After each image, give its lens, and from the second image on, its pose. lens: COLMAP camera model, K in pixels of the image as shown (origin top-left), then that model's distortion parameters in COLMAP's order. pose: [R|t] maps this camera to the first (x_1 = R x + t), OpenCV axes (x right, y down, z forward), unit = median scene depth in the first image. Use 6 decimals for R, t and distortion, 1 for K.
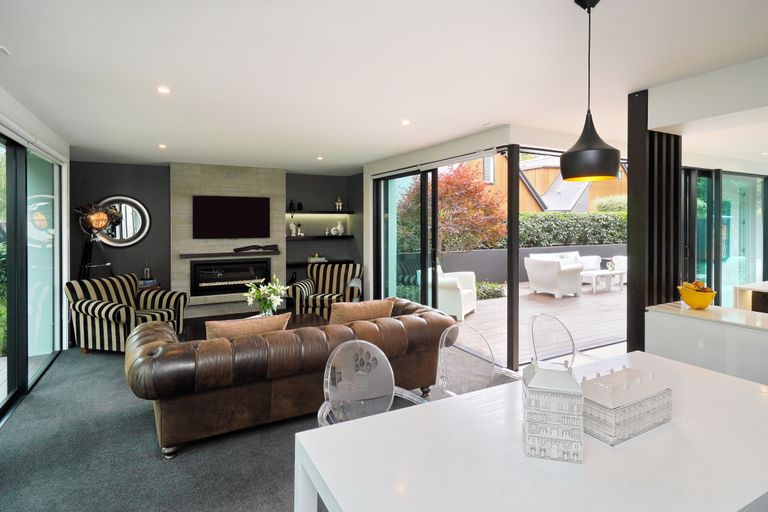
lens RADIAL K [[423.6, 0, 384.6], [0, 423.6, 226.2], [0, 0, 1]] dist [-0.000127, 0.000089]
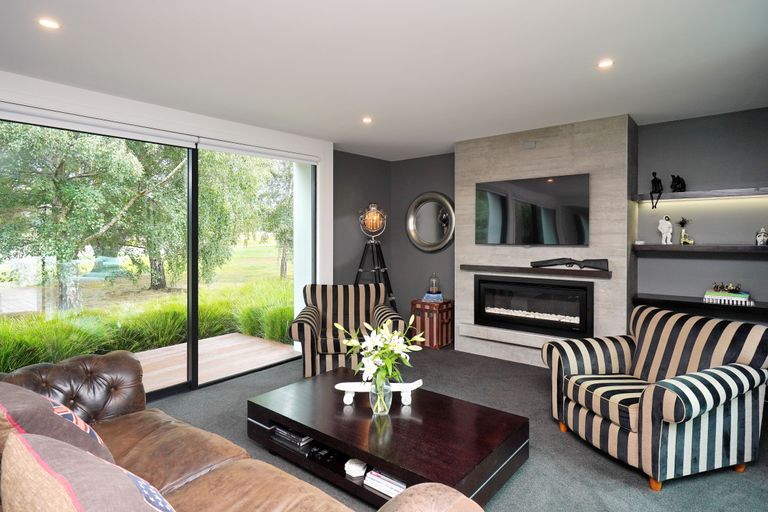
lens RADIAL K [[423.6, 0, 384.6], [0, 423.6, 226.2], [0, 0, 1]] dist [-0.000127, 0.000089]
pose [[0.388912, -0.011114, -0.921208, 0.134169], [0.003895, 0.999938, -0.010419, 0.006062], [0.921267, 0.000464, 0.388931, 0.542253]]
